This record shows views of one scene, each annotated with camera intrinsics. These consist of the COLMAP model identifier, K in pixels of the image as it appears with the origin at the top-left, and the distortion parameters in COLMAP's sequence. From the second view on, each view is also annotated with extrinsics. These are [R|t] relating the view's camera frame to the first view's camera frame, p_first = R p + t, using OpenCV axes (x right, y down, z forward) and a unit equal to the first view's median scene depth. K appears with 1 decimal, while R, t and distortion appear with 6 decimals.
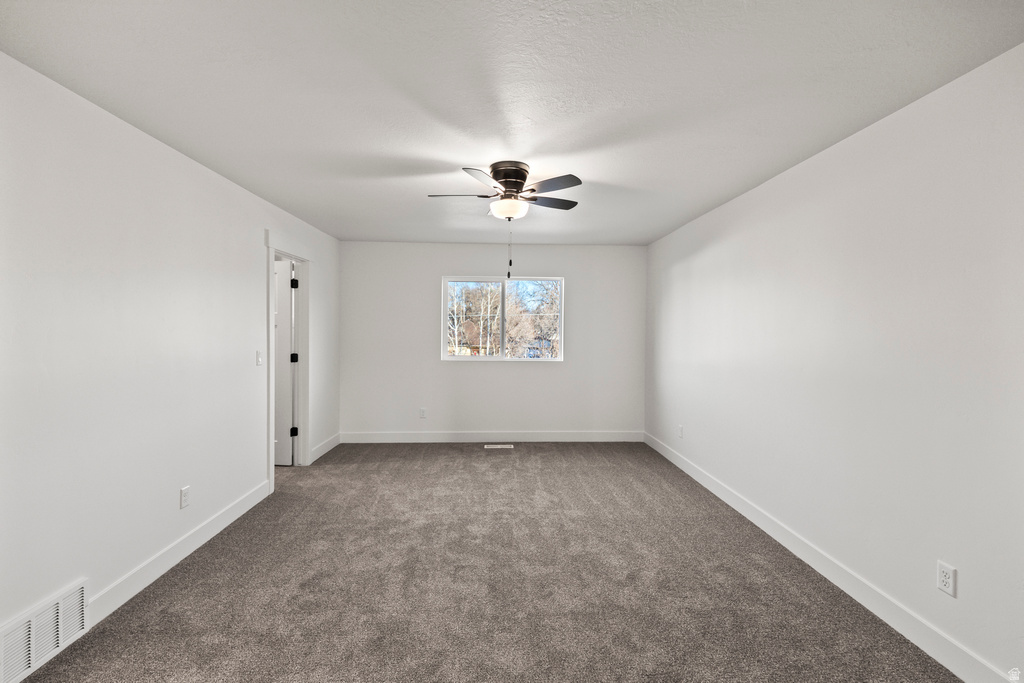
lens RADIAL K [[465.5, 0, 515.4], [0, 465.5, 330.4], [0, 0, 1]] dist [0.002413, -0.001432]
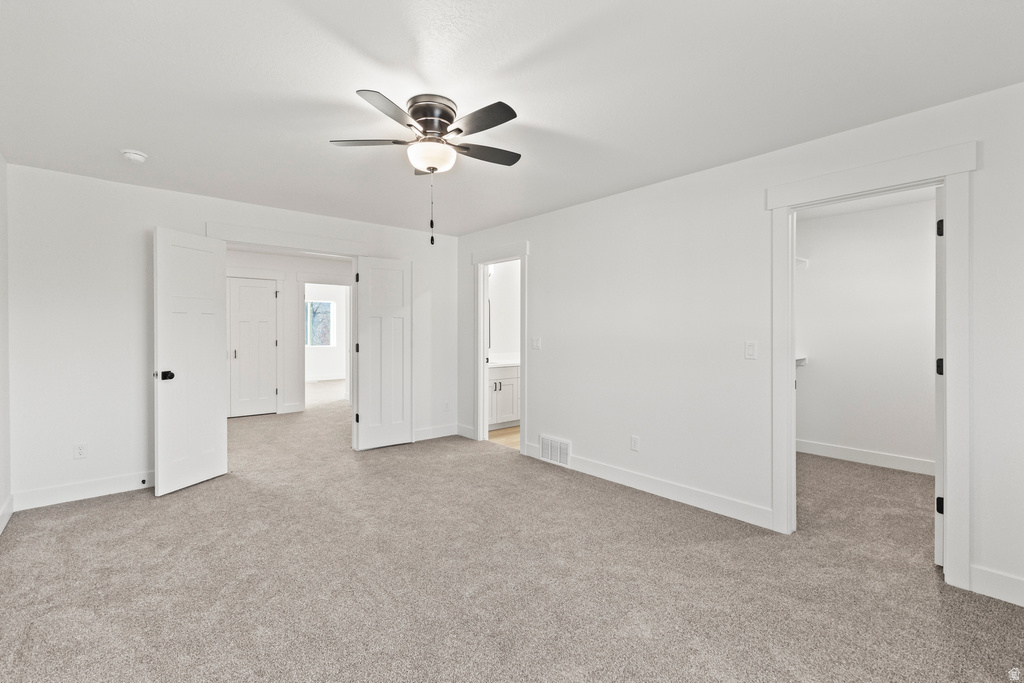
lens RADIAL K [[465.5, 0, 515.4], [0, 465.5, 330.4], [0, 0, 1]] dist [0.002413, -0.001432]
pose [[-0.786773, -0.008357, -0.617186, 0.279425], [-0.009864, 0.999951, -0.000966, 0.027204], [0.617164, 0.005328, -0.786817, 1.314043]]
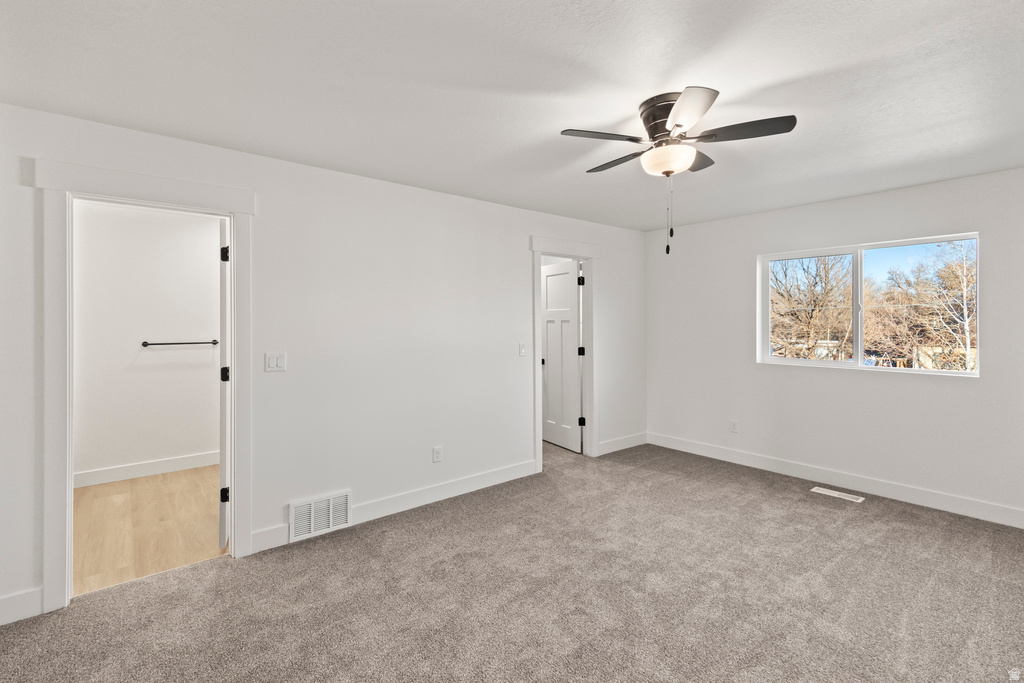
lens RADIAL K [[472.5, 0, 507.5], [0, 472.5, 315.4], [0, 0, 1]] dist [0.003707, -0.000591]
pose [[0.599485, -0.014799, -0.800249, 0.332058], [-0.000770, 0.999818, -0.019067, -0.002202], [0.800385, 0.012047, 0.599365, 0.261258]]
